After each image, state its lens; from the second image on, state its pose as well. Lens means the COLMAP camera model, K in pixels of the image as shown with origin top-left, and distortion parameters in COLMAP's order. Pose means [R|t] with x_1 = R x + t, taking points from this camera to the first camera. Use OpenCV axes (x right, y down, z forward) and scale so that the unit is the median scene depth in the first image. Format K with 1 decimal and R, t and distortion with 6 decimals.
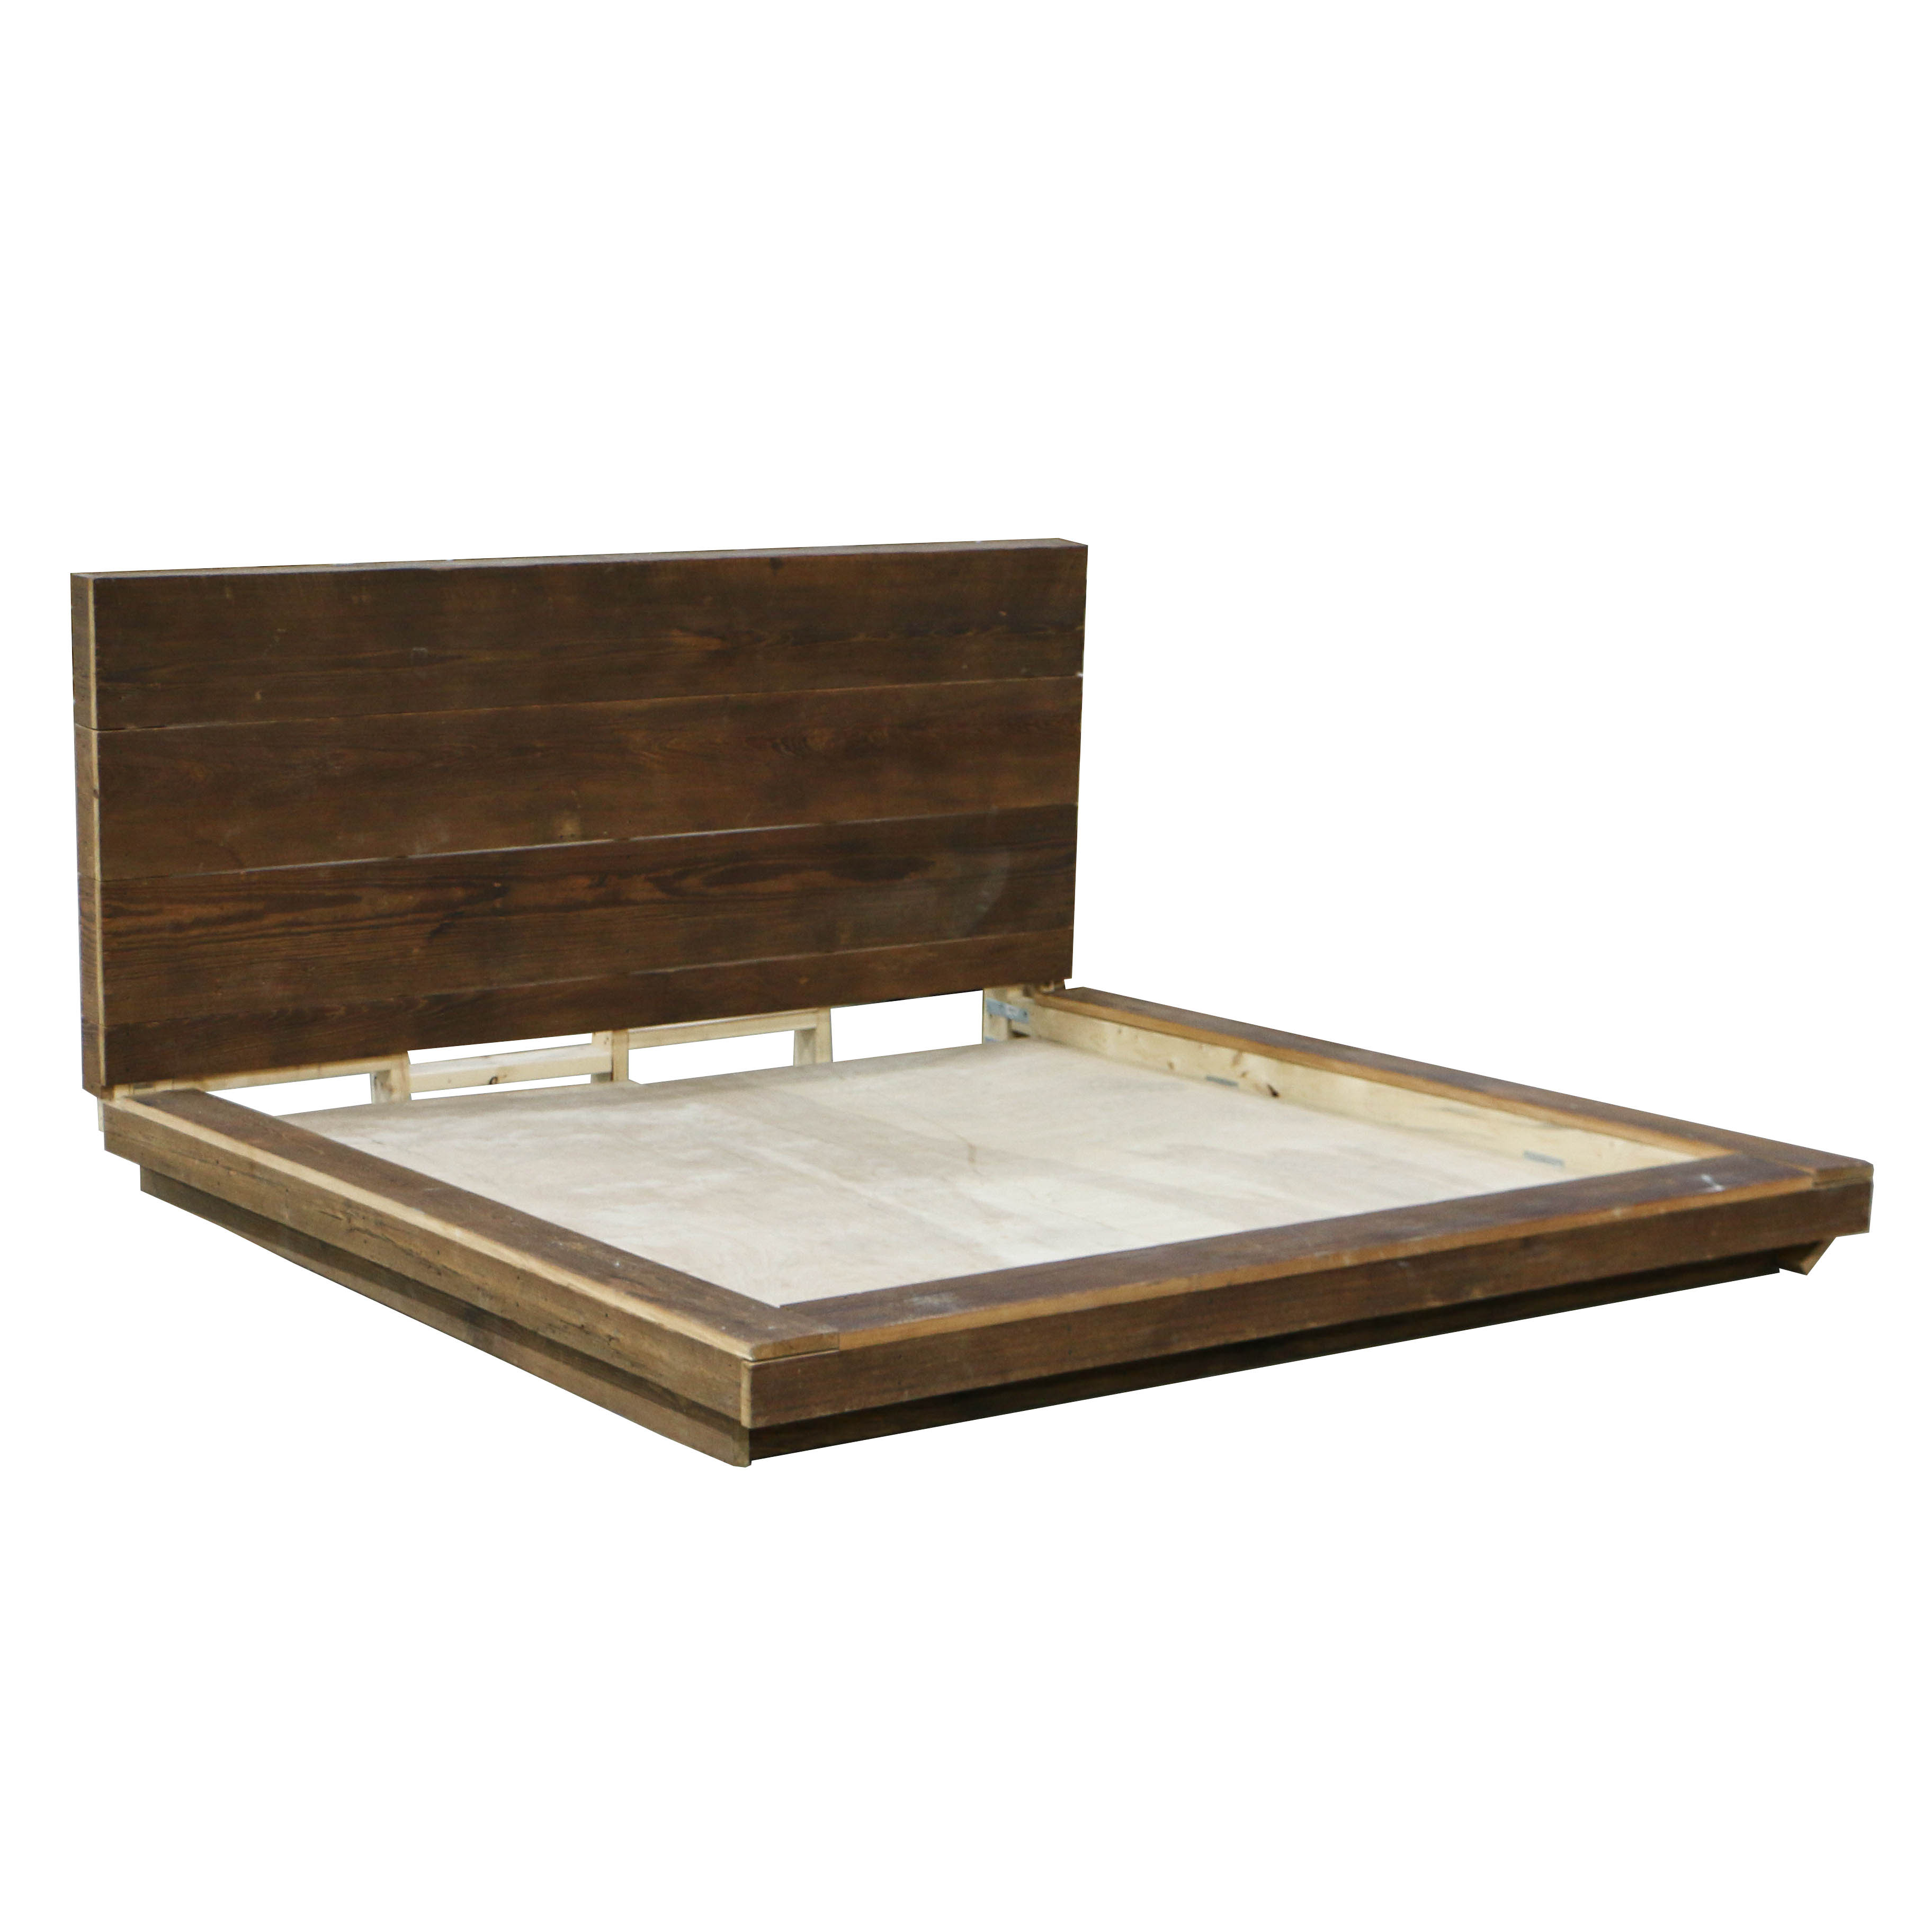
lens RADIAL K [[3933.4, 0, 966.0], [0, 3933.4, 966.0], [0, 0, 1]] dist [-0.015165, 0.089366]
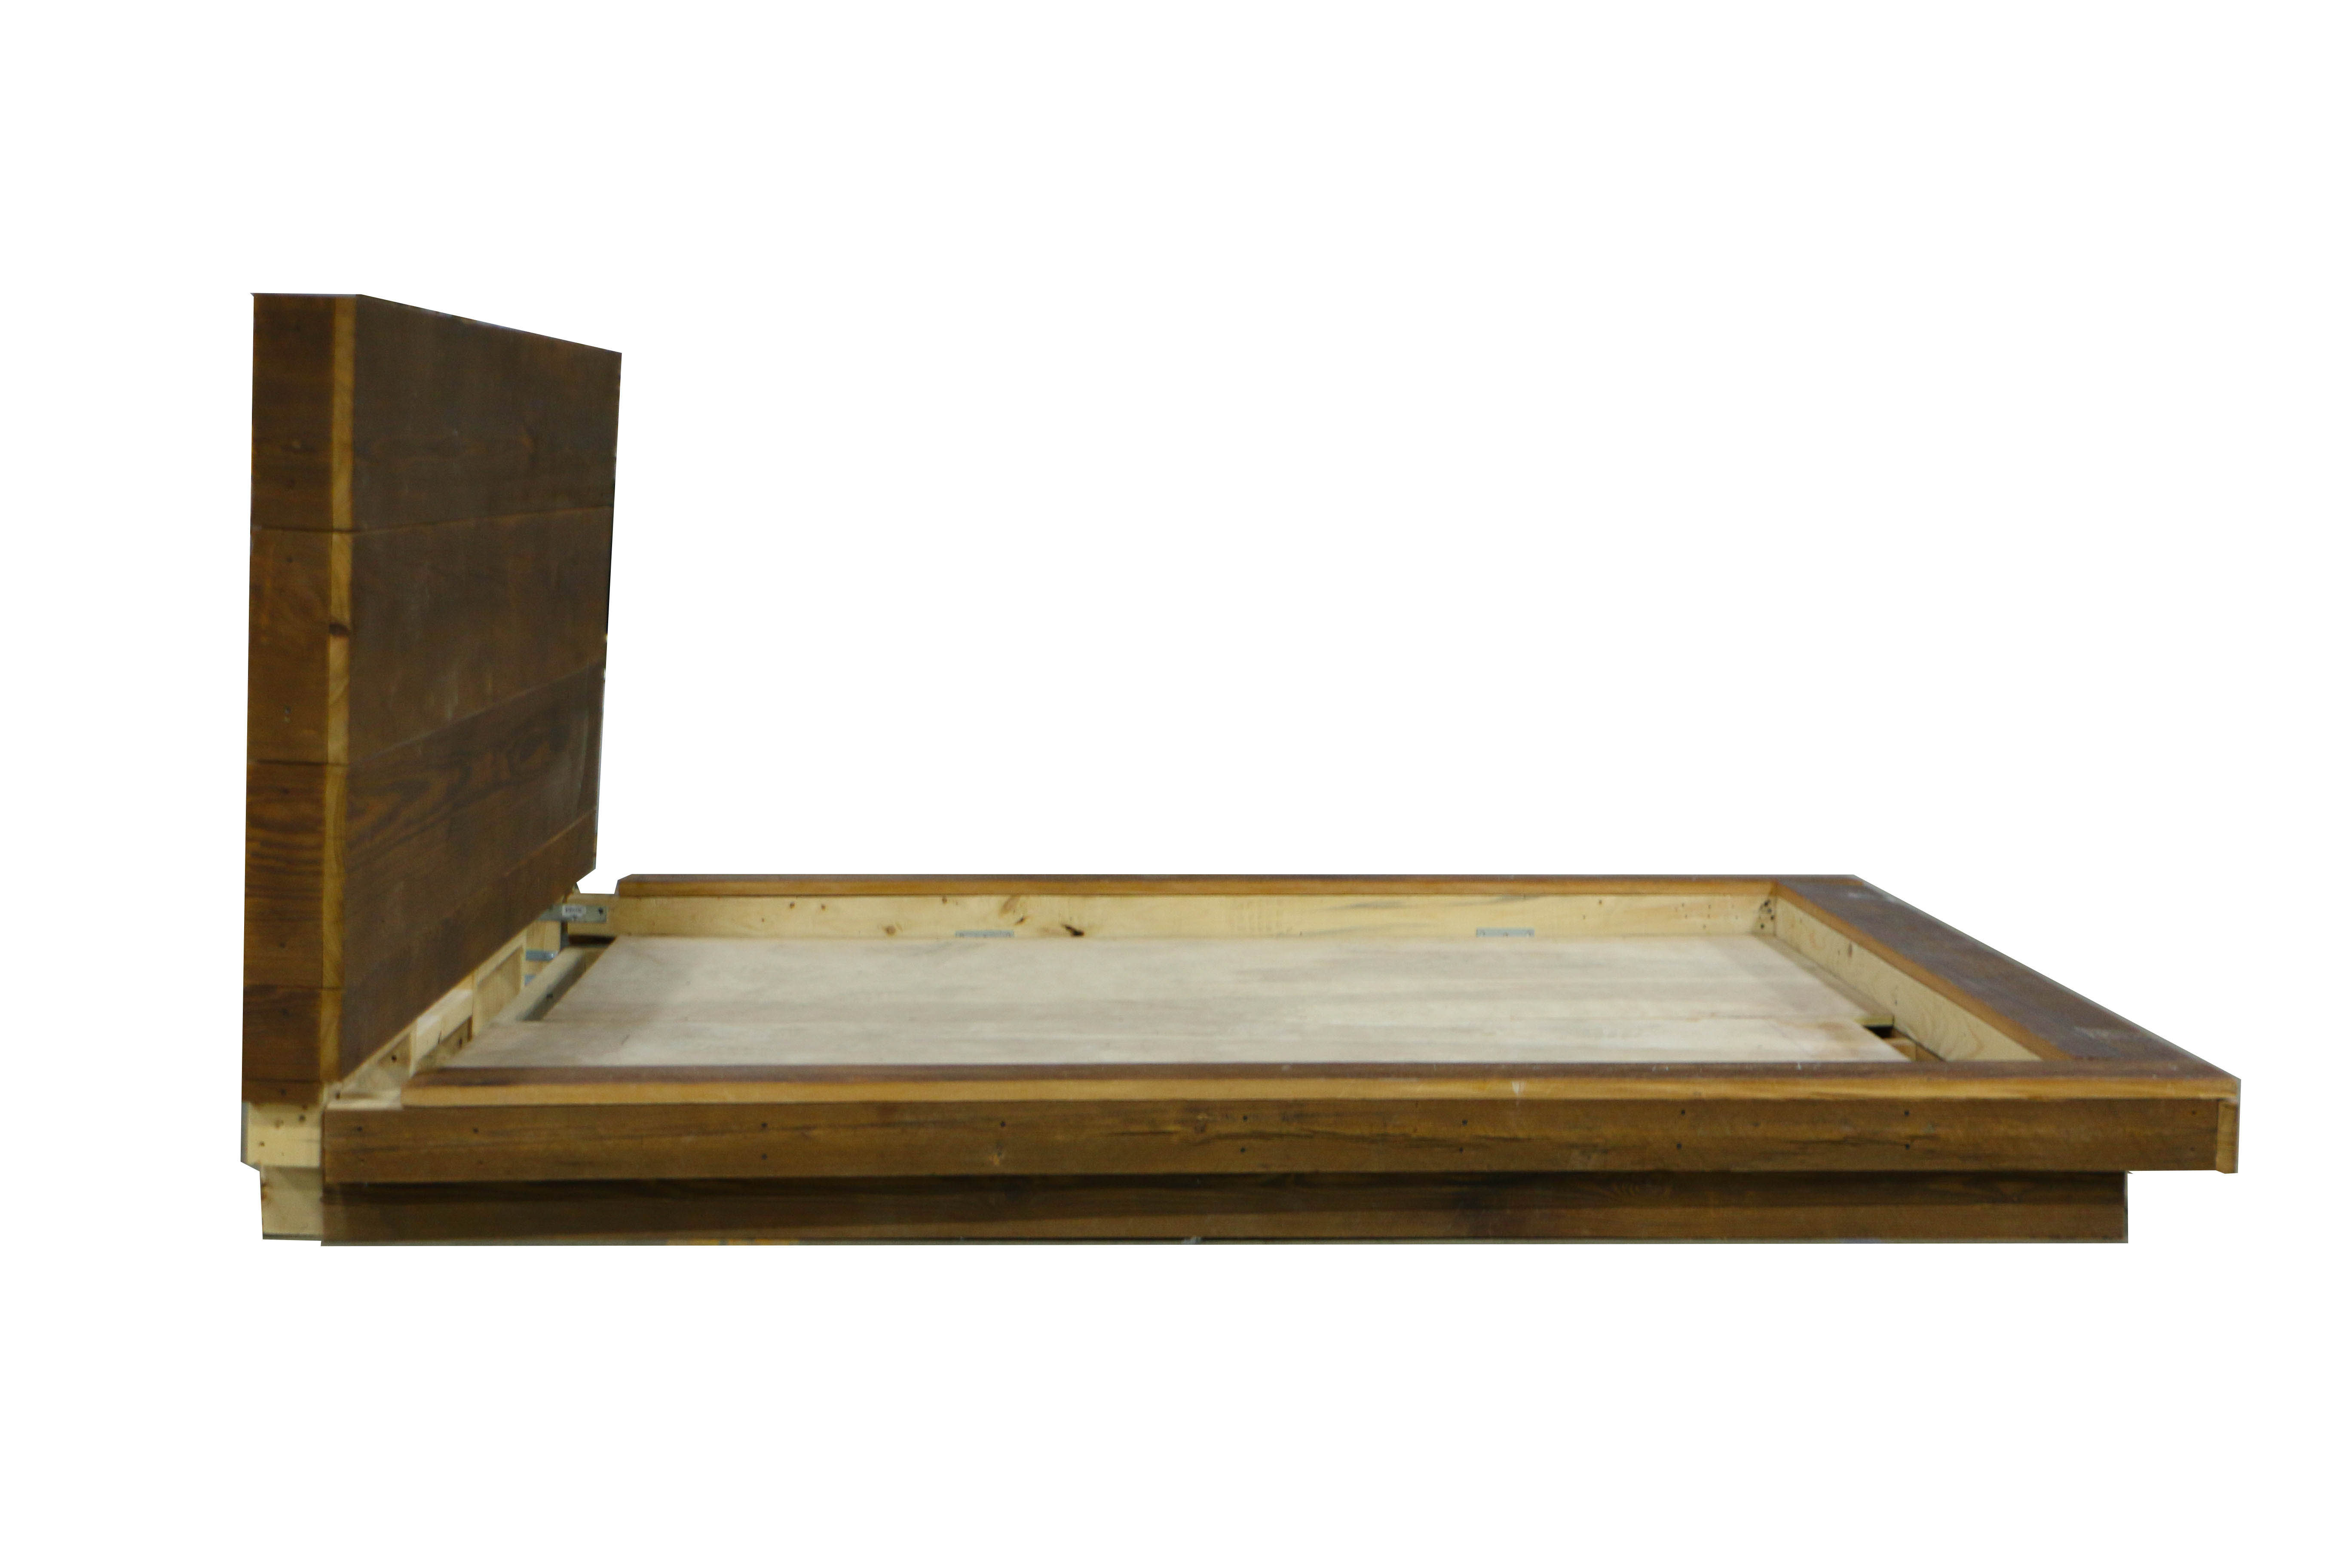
lens RADIAL K [[3728.6, 0, 1176.0], [0, 3728.6, 784.0], [0, 0, 1]] dist [0.025108, 0.028138]
pose [[0.539913, -0.077062, 0.838186, -0.856528], [0.127795, 0.991761, 0.008863, -0.008146], [-0.831963, 0.102331, 0.545313, 0.700413]]
